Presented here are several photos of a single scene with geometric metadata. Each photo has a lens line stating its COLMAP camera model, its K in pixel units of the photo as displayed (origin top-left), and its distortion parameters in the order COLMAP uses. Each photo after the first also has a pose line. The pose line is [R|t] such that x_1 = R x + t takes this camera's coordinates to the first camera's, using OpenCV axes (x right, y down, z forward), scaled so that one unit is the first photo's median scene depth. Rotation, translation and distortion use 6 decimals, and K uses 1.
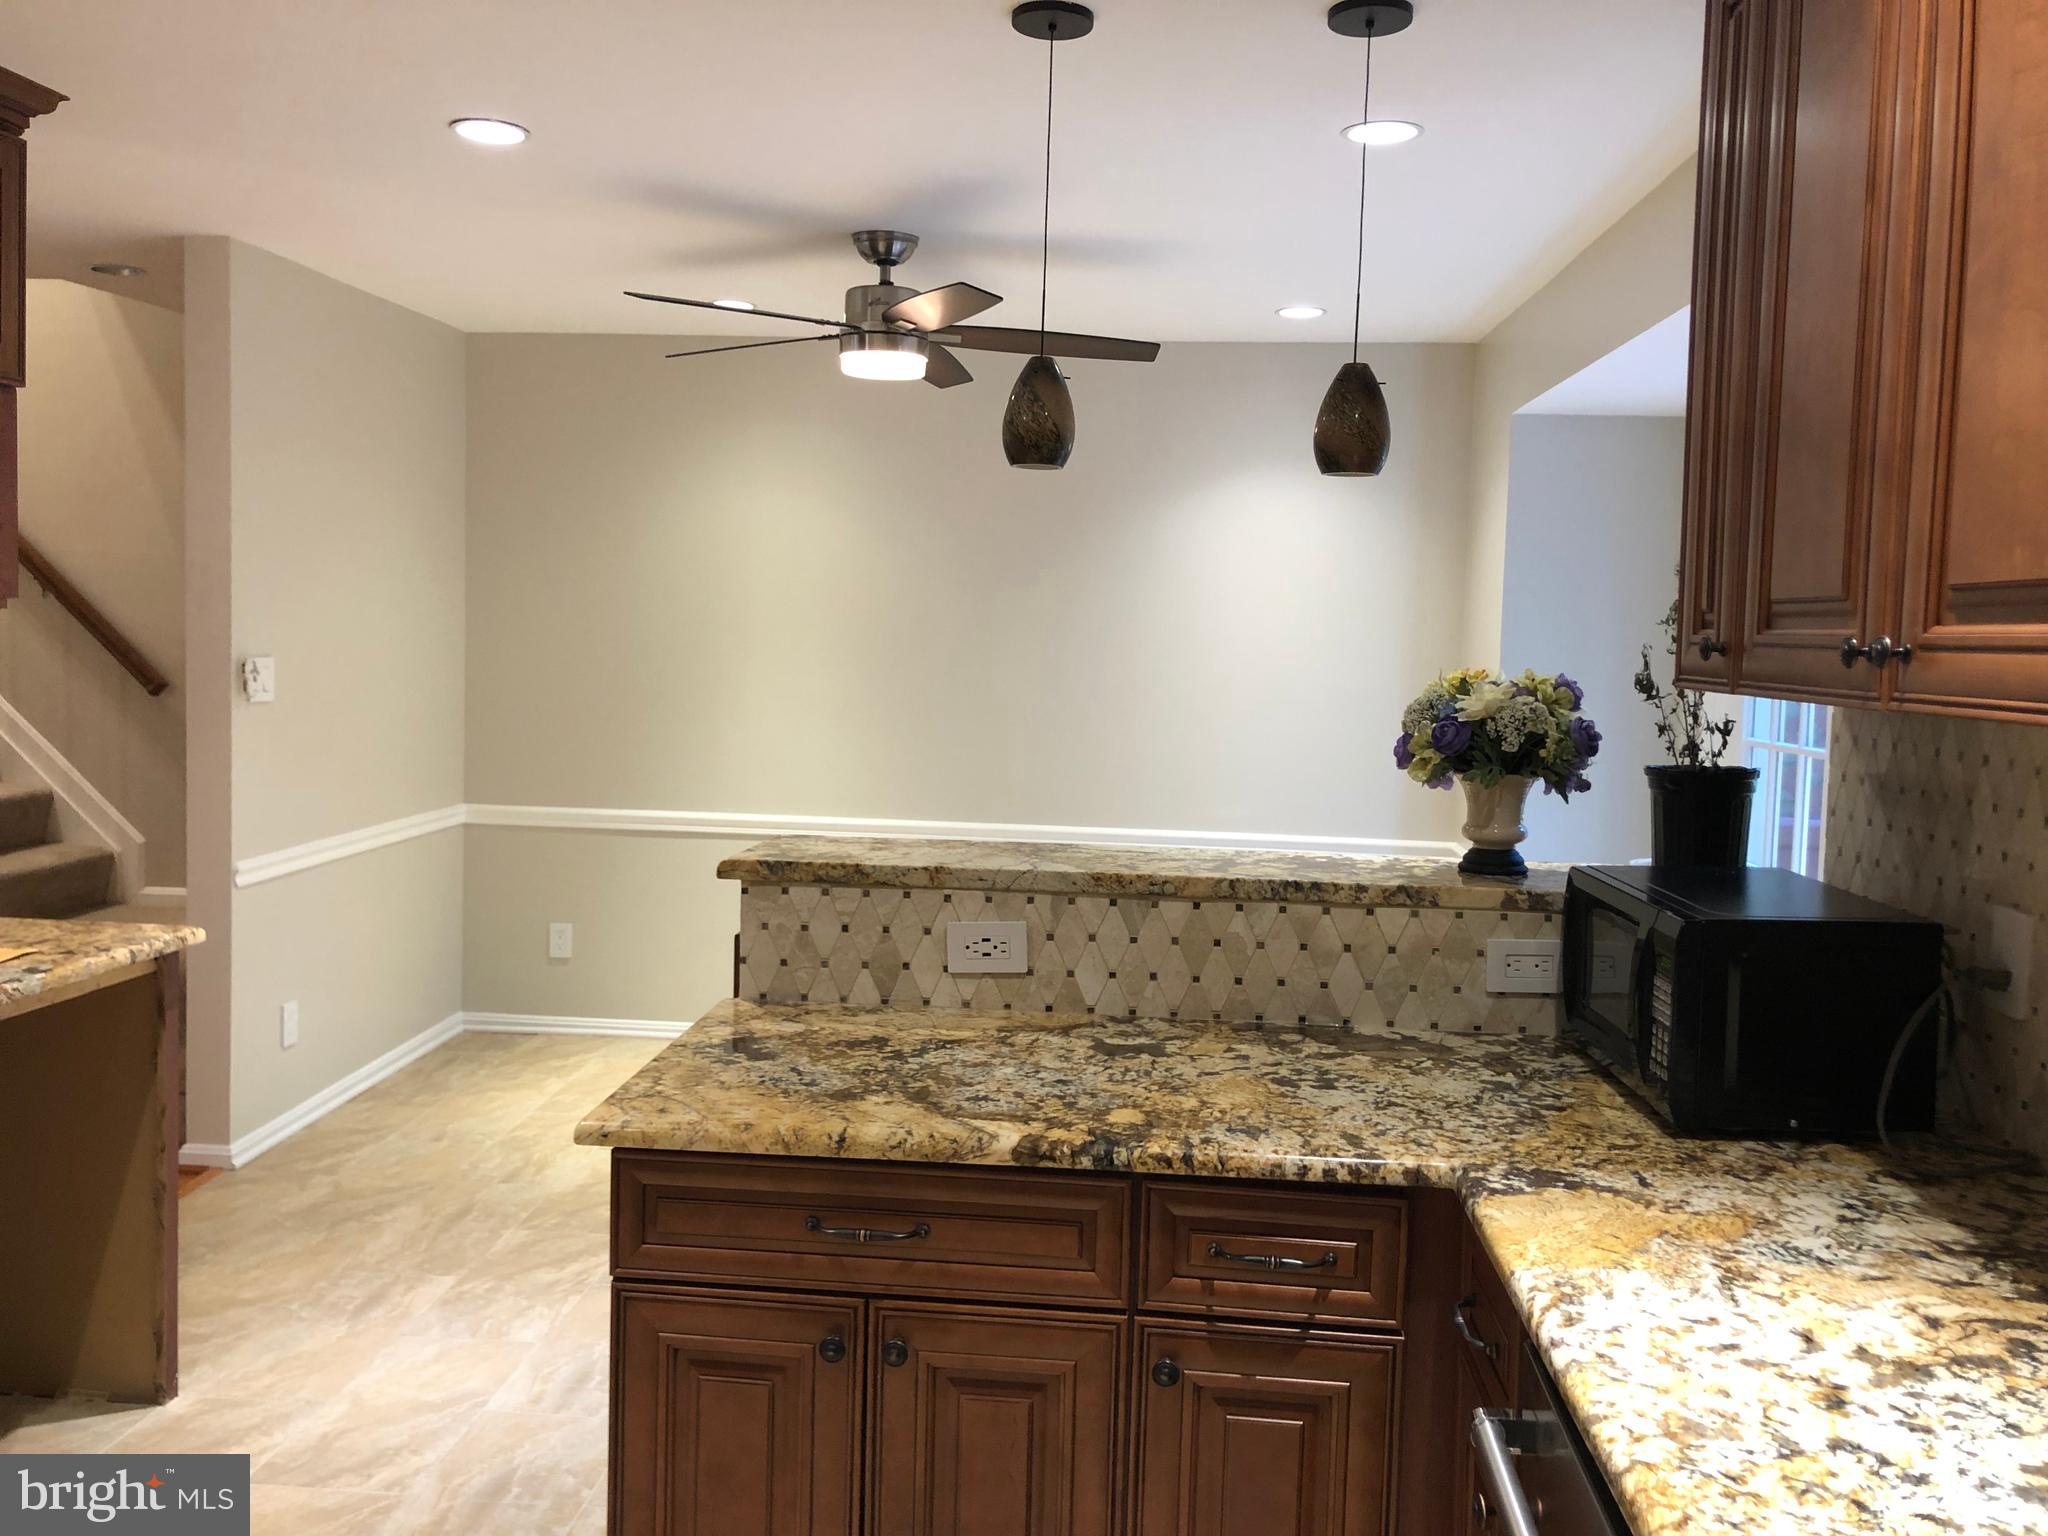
lens RADIAL K [[1662.1, 0, 989.0], [0, 1662.1, 737.0], [0, 0, 1]] dist [0.004797, 0.002982]
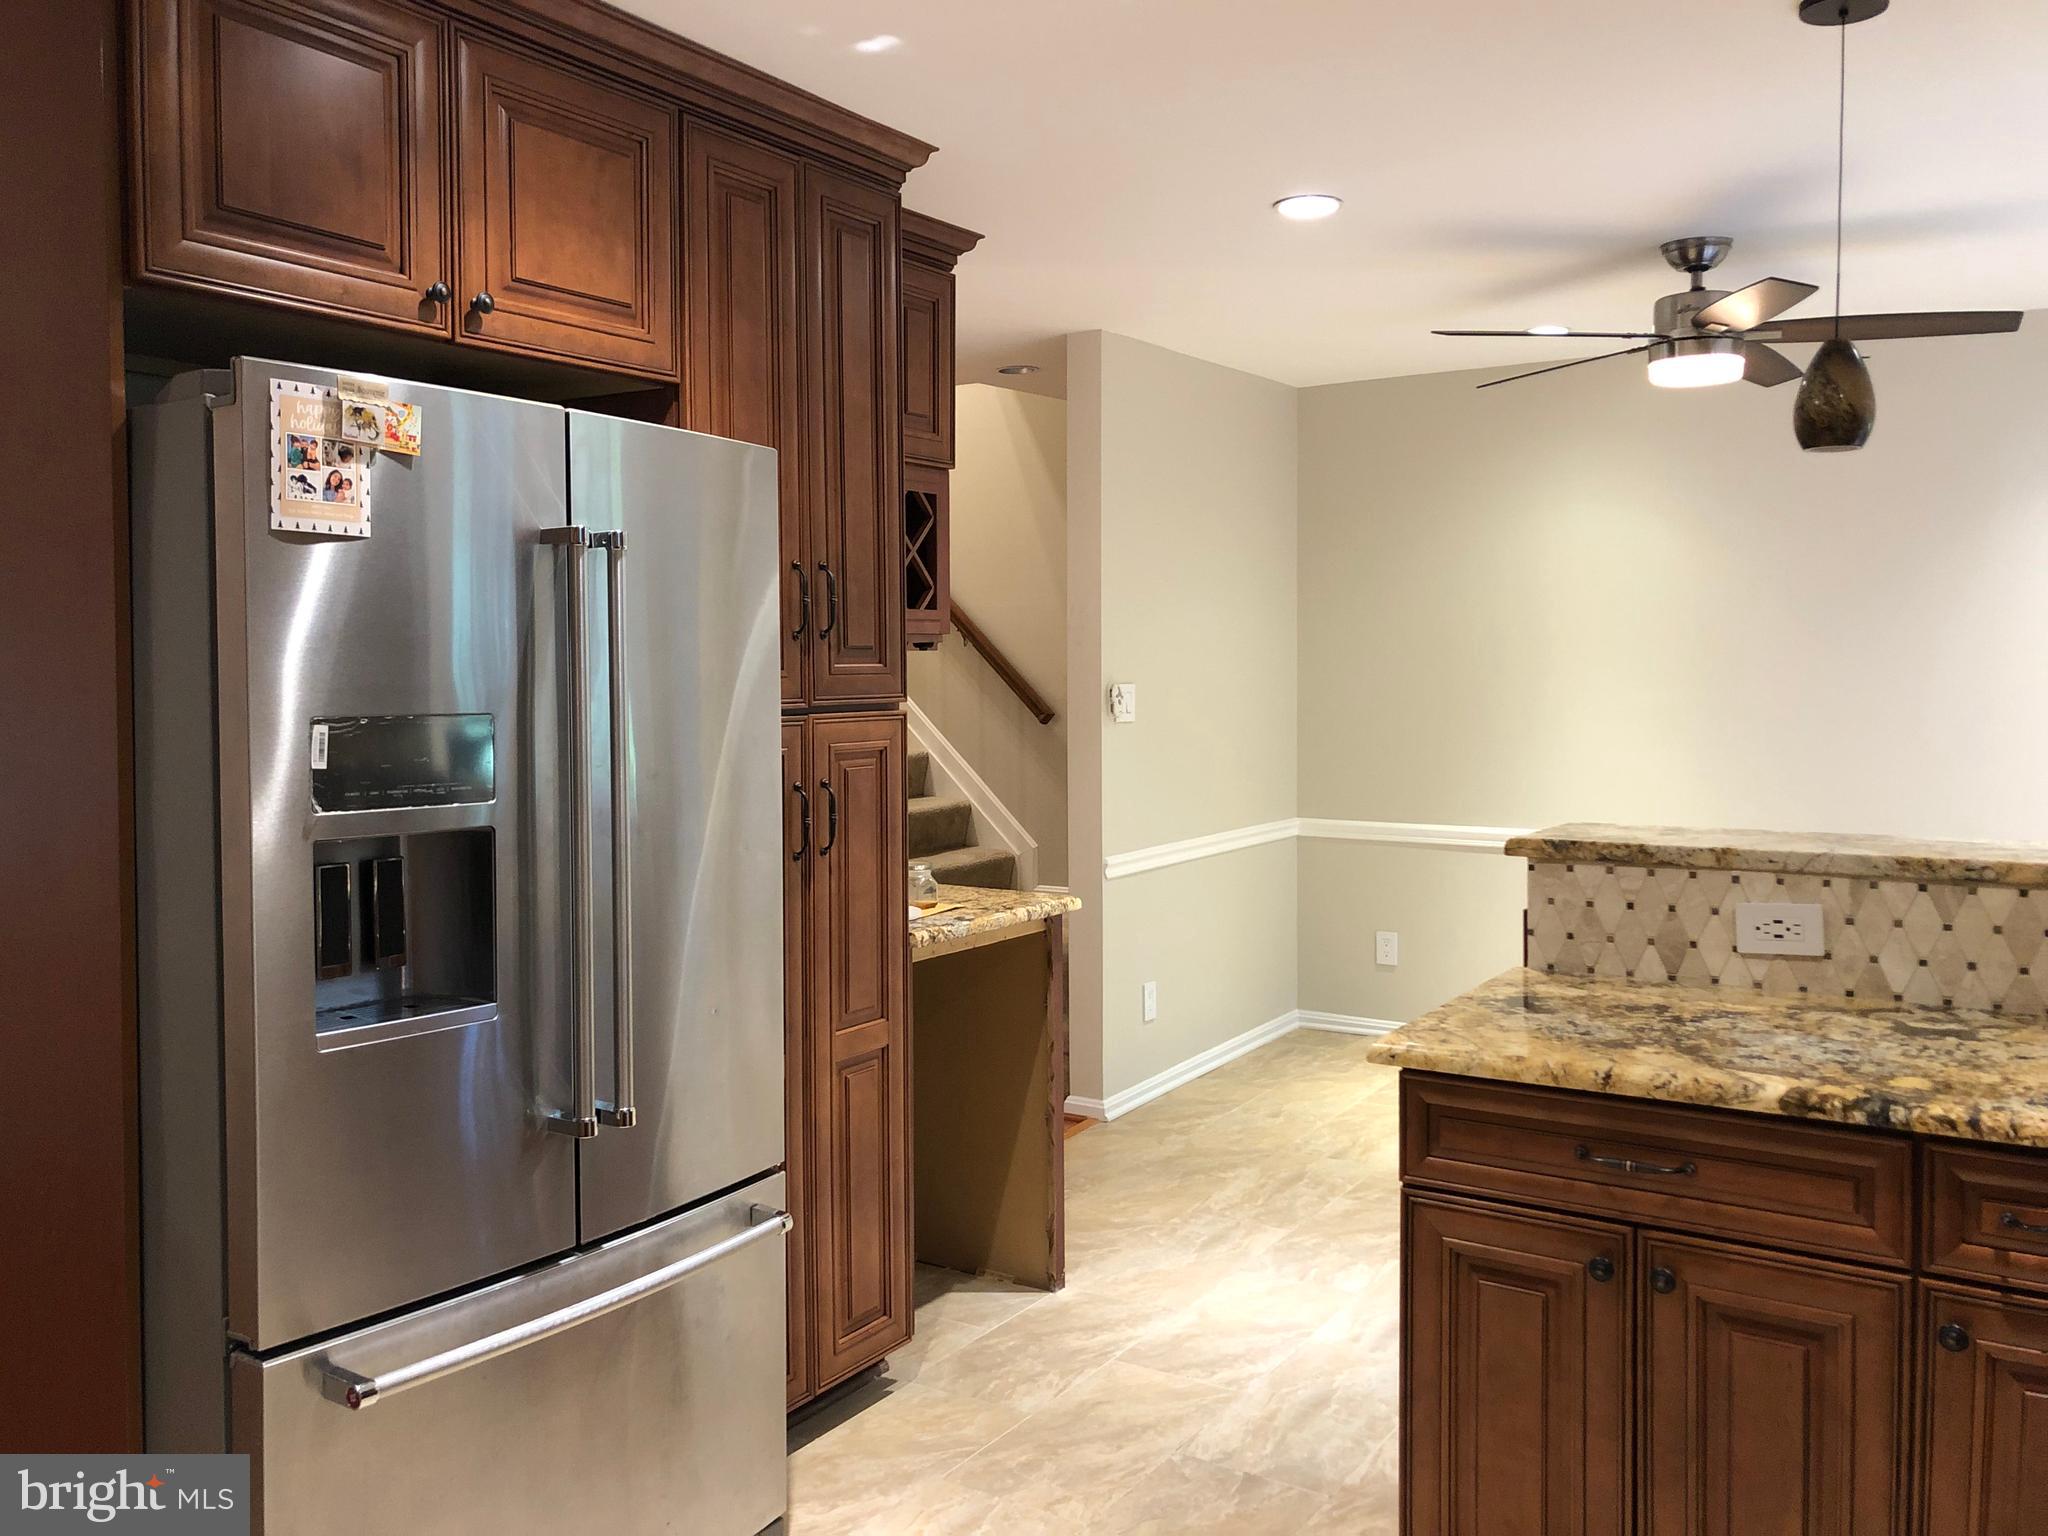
lens RADIAL K [[1662.1, 0, 989.0], [0, 1662.1, 737.0], [0, 0, 1]] dist [0.004797, 0.002982]
pose [[0.878997, -0.016201, -0.476551, 0.060216], [0.003671, 0.999623, -0.027211, 0.035379], [0.476813, 0.022169, 0.878725, -0.123553]]
